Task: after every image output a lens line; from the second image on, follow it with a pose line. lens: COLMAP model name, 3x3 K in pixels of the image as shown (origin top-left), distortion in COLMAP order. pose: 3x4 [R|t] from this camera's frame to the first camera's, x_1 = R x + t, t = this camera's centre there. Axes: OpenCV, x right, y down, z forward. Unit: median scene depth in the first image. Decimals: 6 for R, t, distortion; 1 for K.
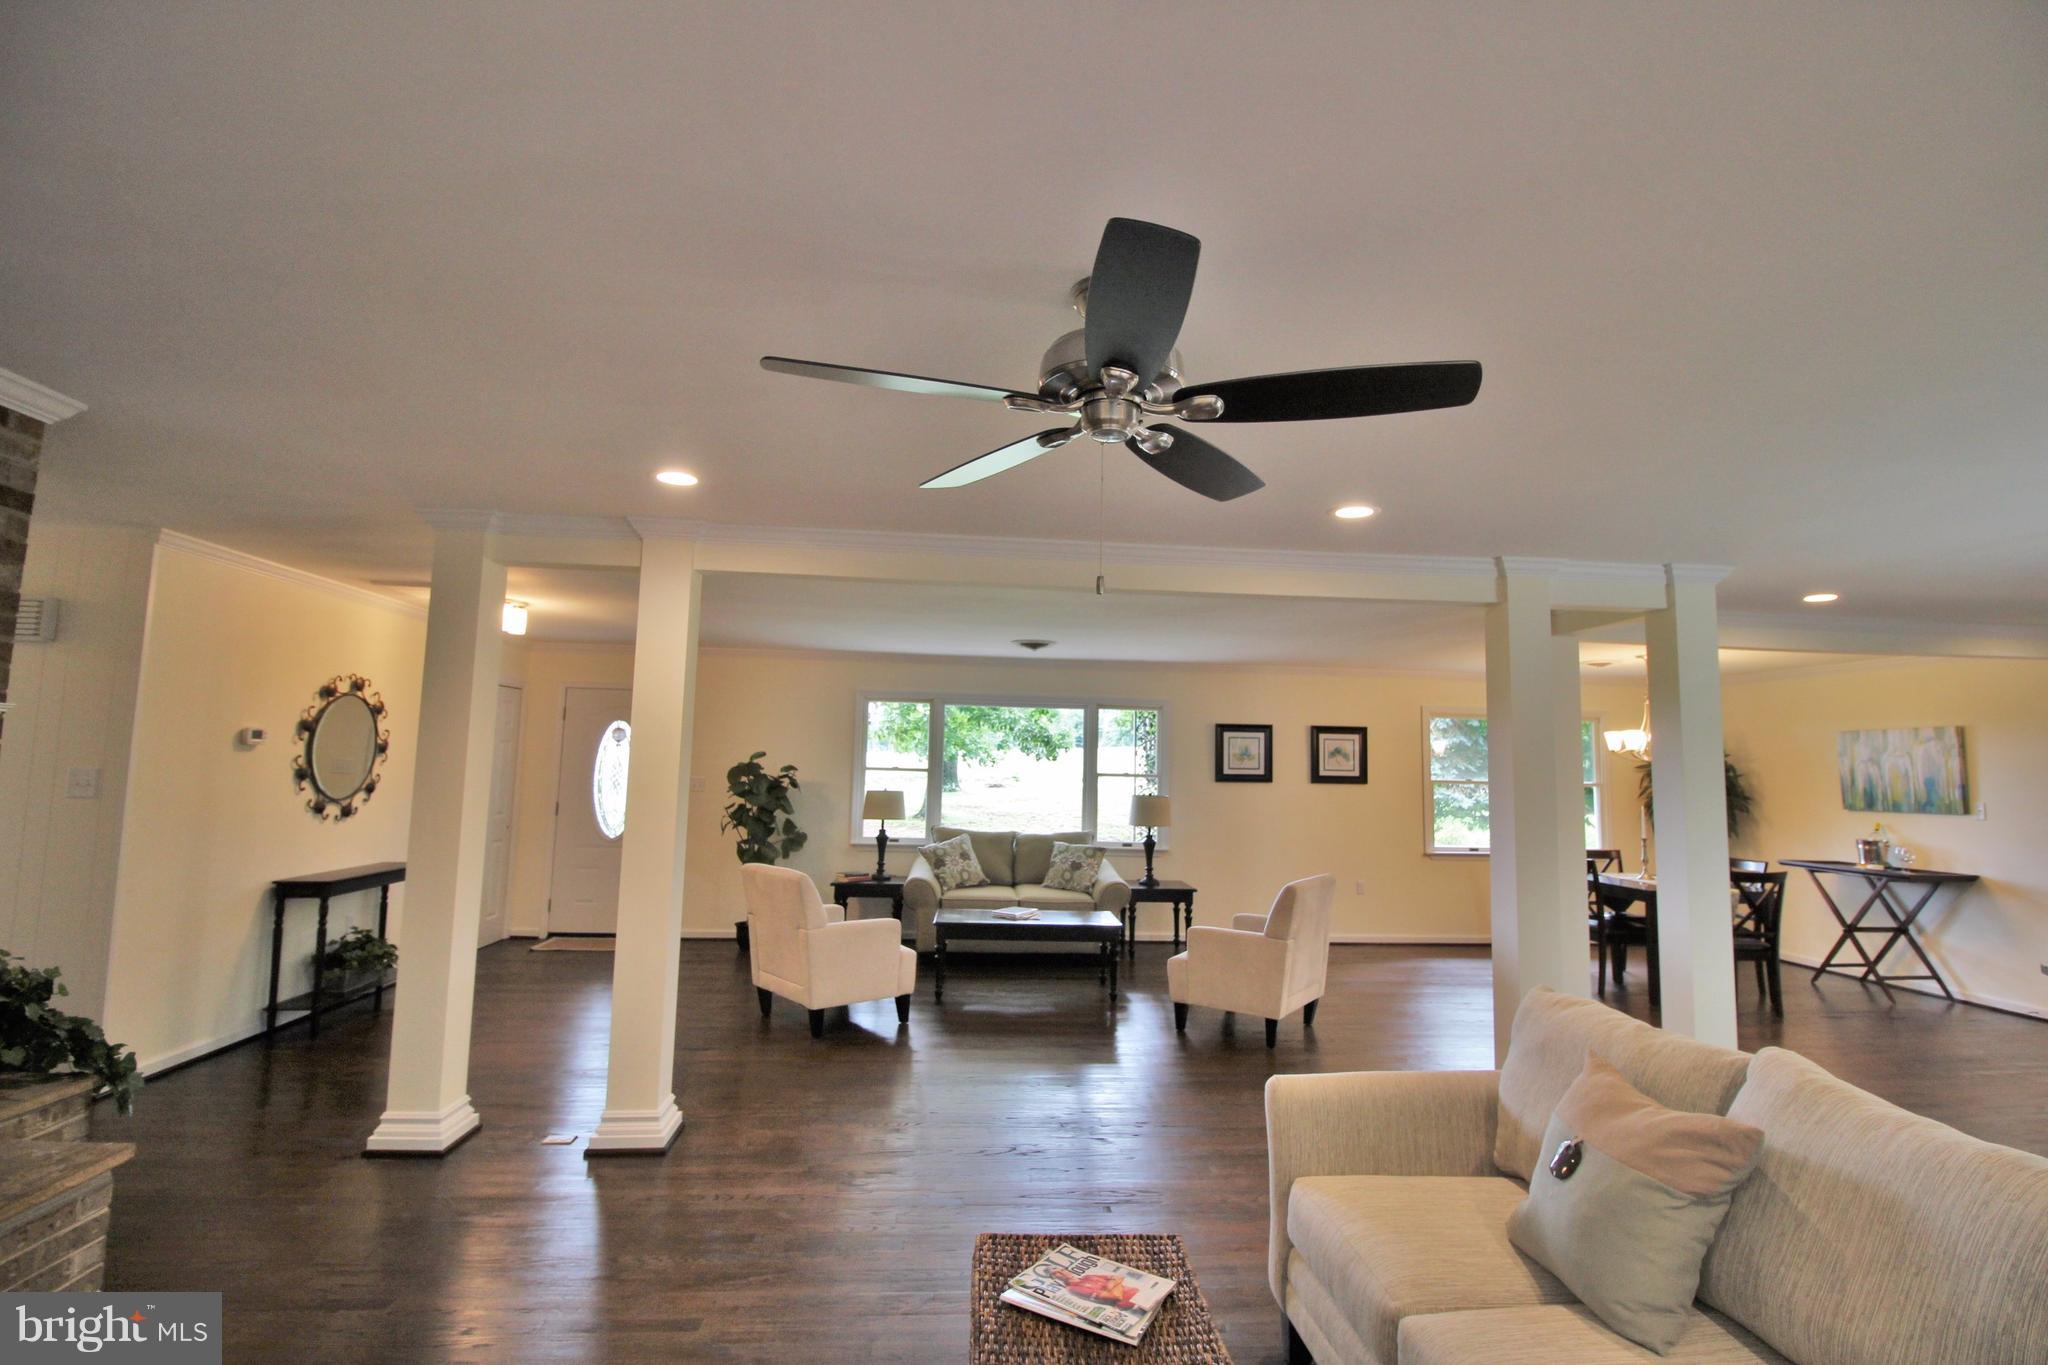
lens RADIAL K [[961.8, 0, 1021.5], [0, 961.8, 674.6], [0, 0, 1]] dist [0.002780, -0.018734]
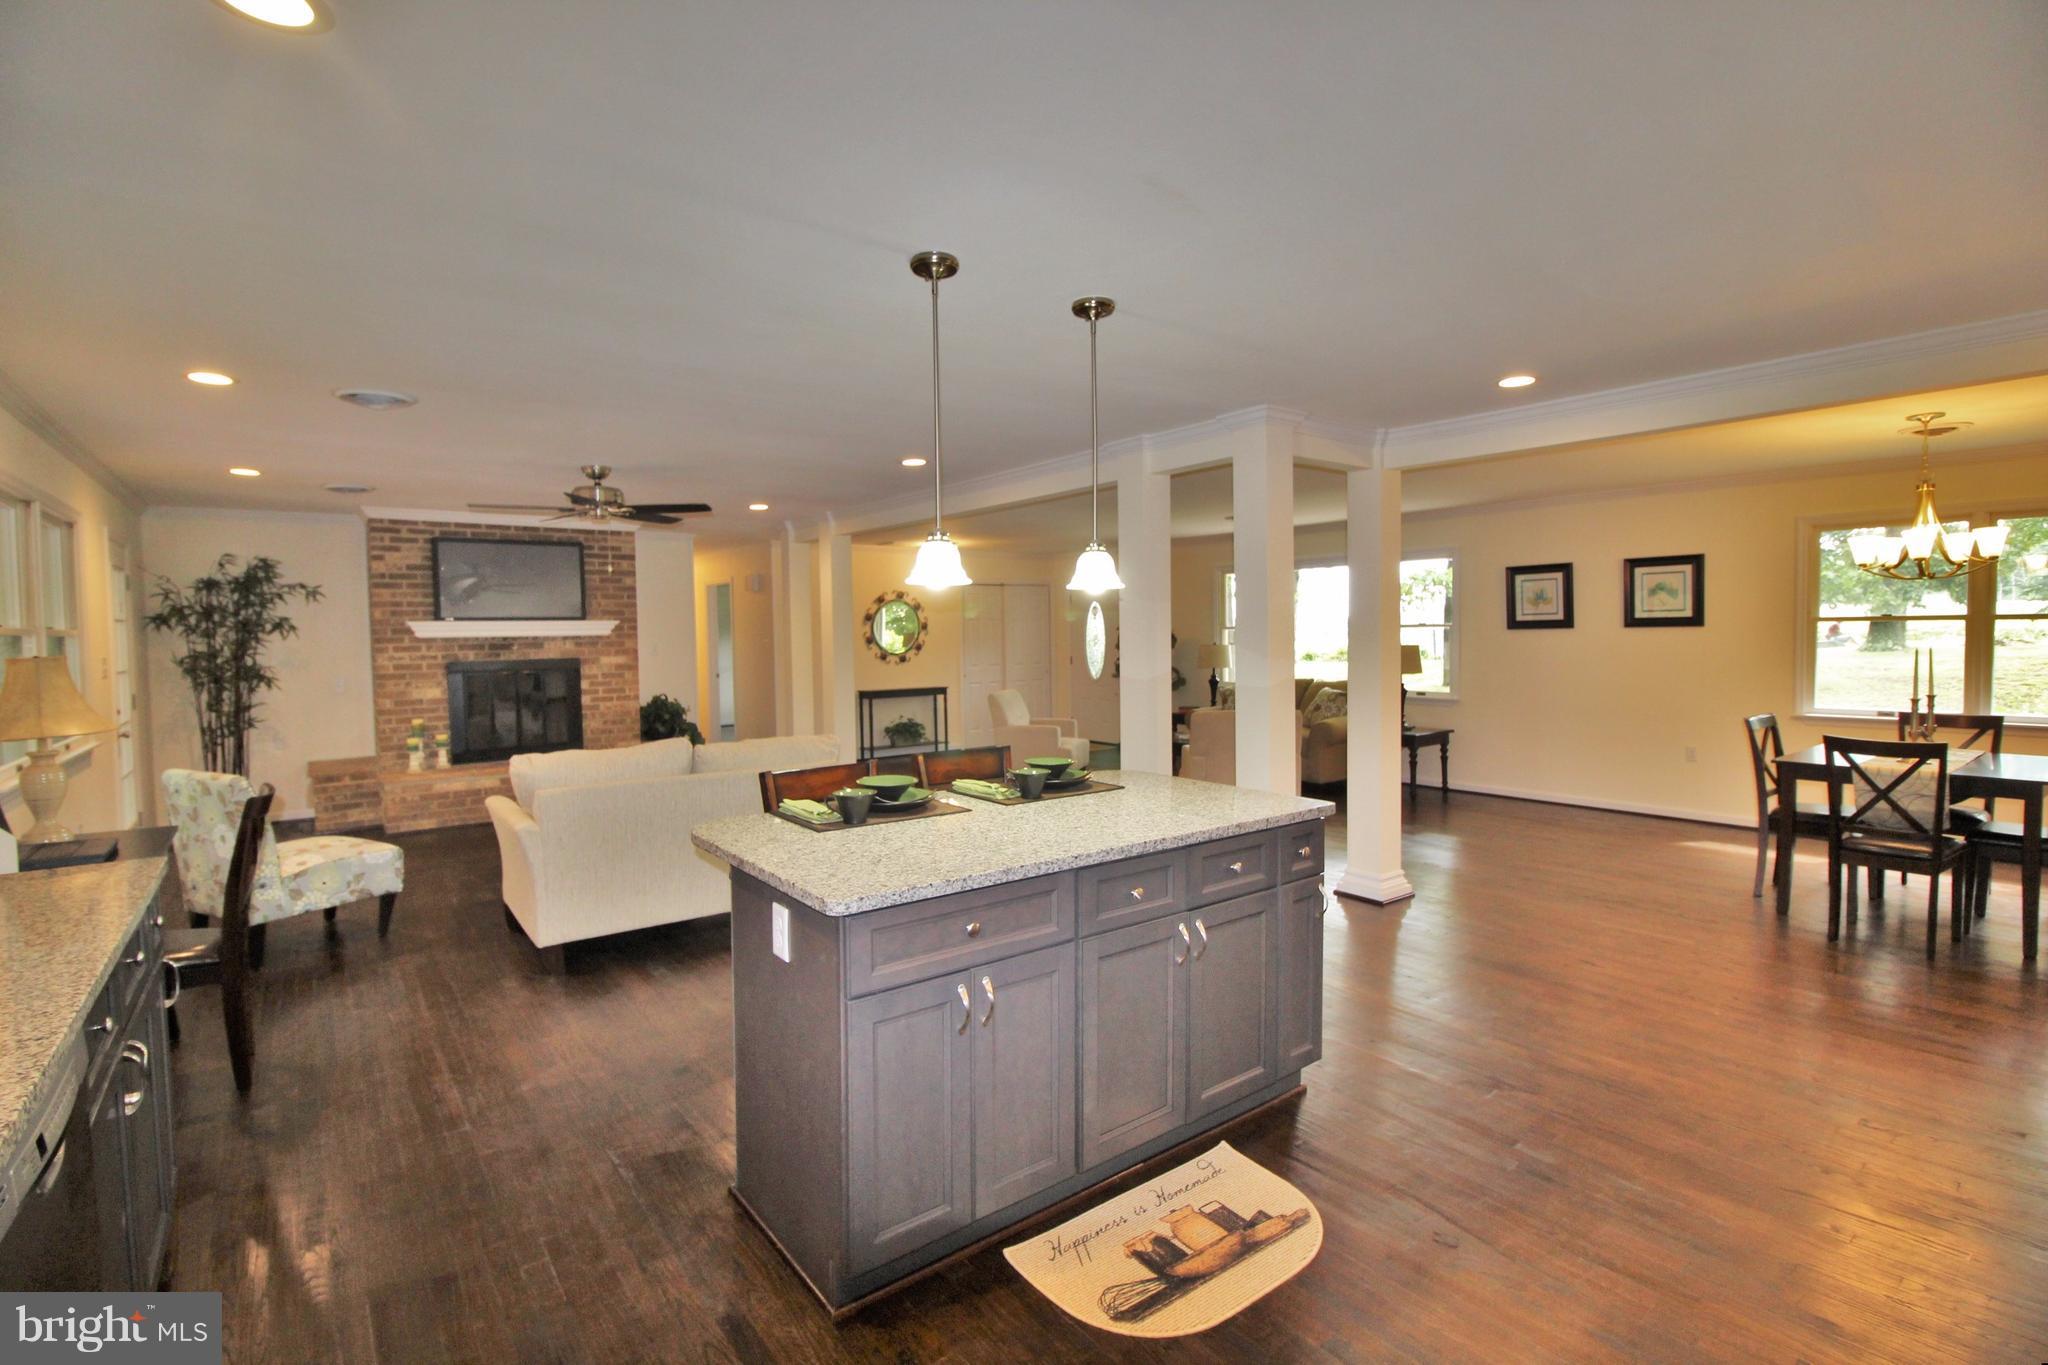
lens RADIAL K [[961.8, 0, 1021.5], [0, 961.8, 674.6], [0, 0, 1]] dist [0.002780, -0.018734]
pose [[0.534830, 0.009270, -0.844909, 0.829146], [0.110369, 0.990606, 0.080732, 0.030955], [0.837720, -0.136430, 0.528783, 0.117301]]
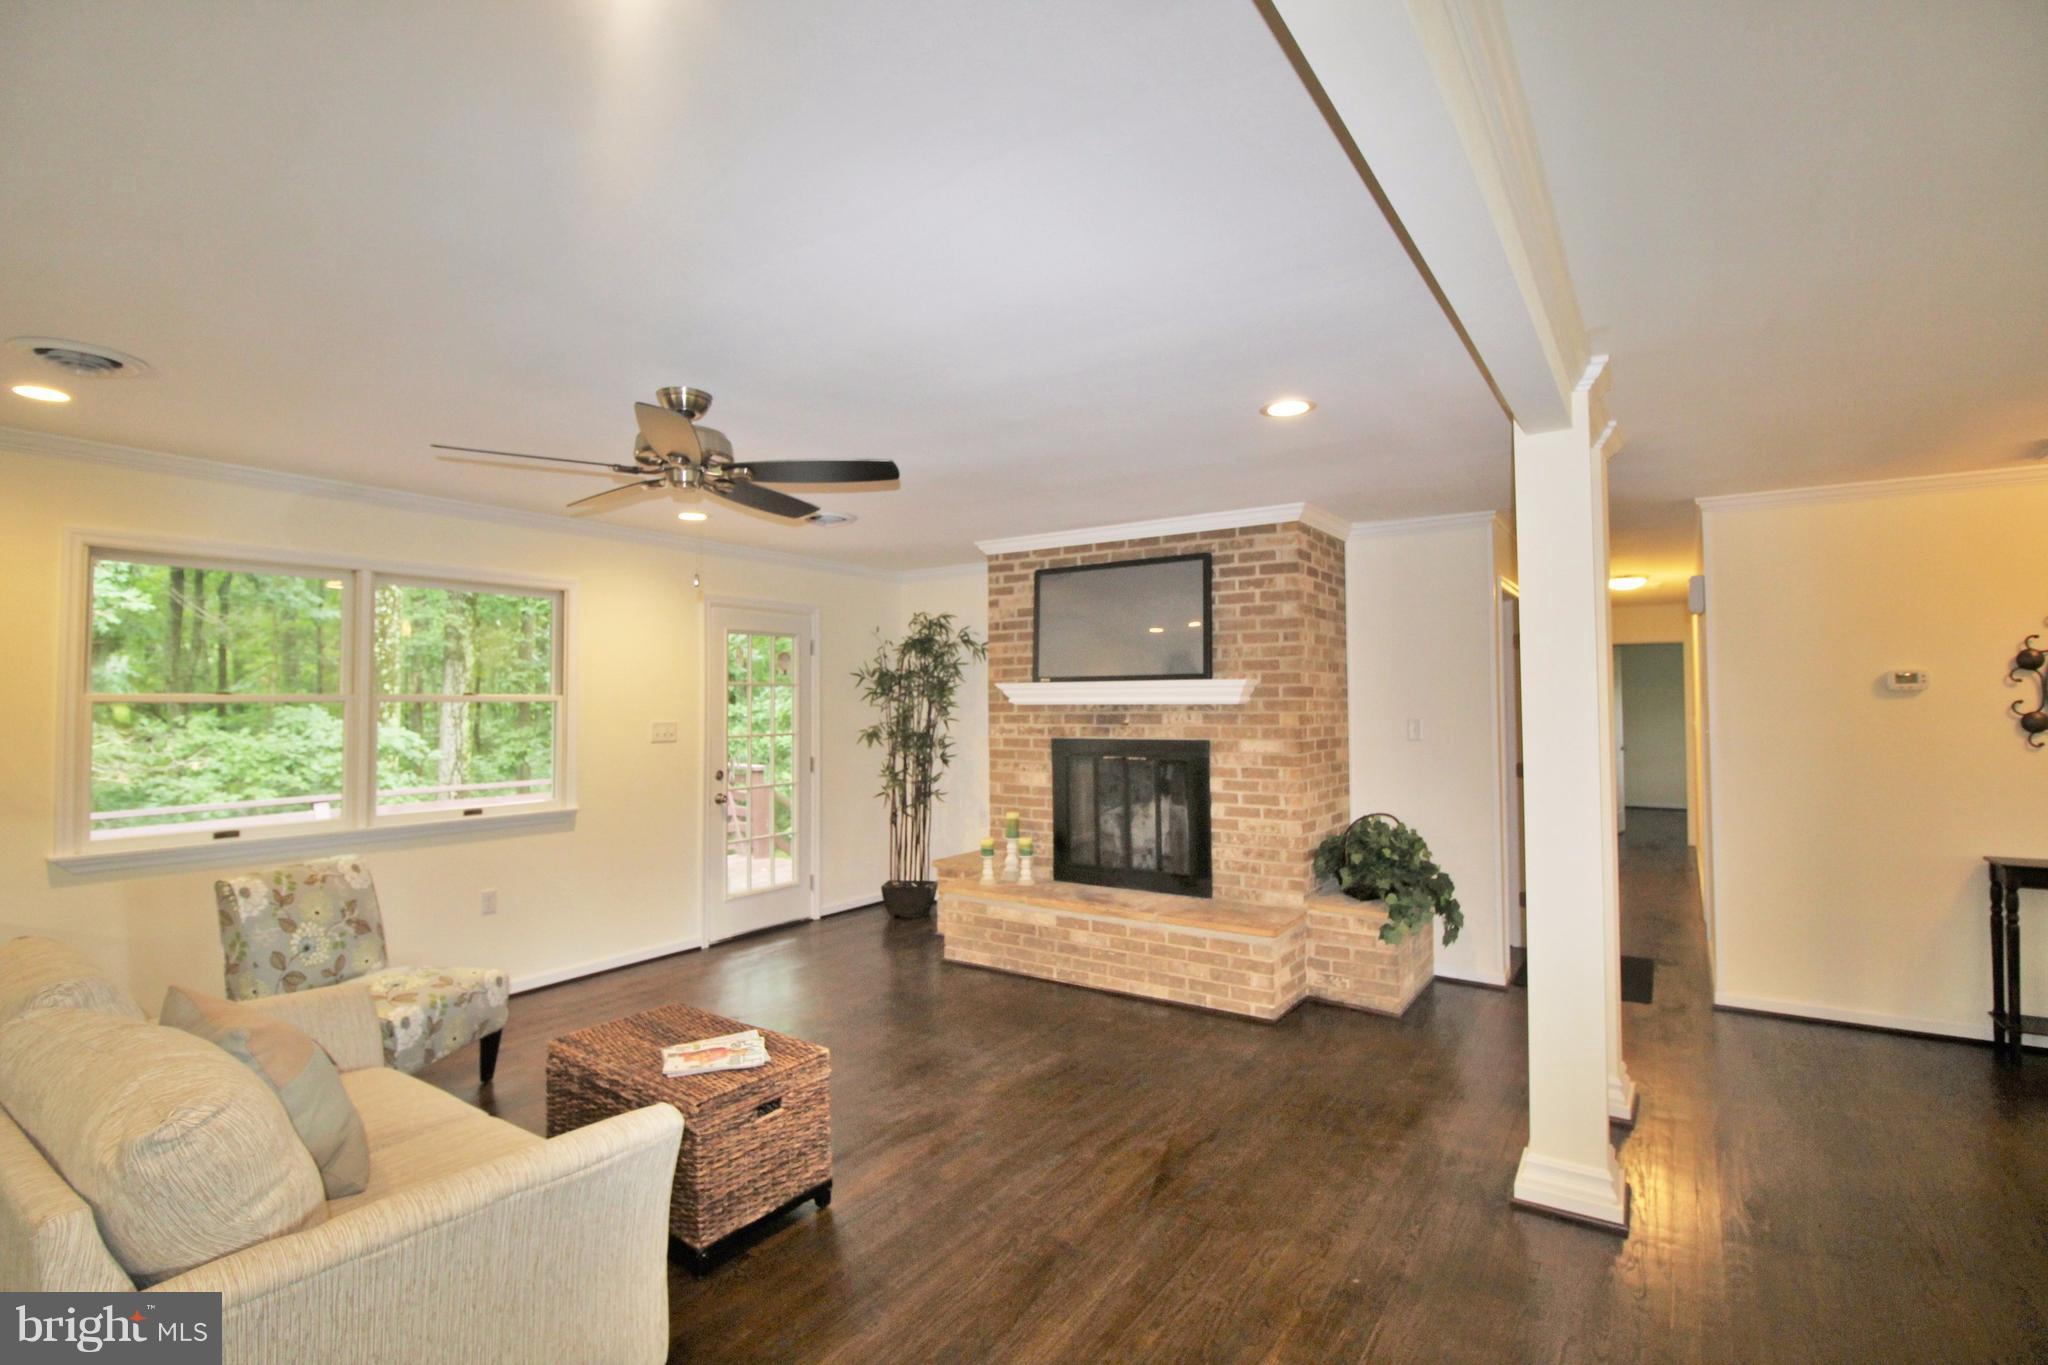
lens RADIAL K [[961.8, 0, 1021.5], [0, 961.8, 674.6], [0, 0, 1]] dist [0.002780, -0.018734]
pose [[-0.636113, -0.041299, -0.770490, 0.238185], [0.068652, 0.991577, -0.109828, 0.063893], [0.768536, -0.122759, -0.627919, 0.600420]]
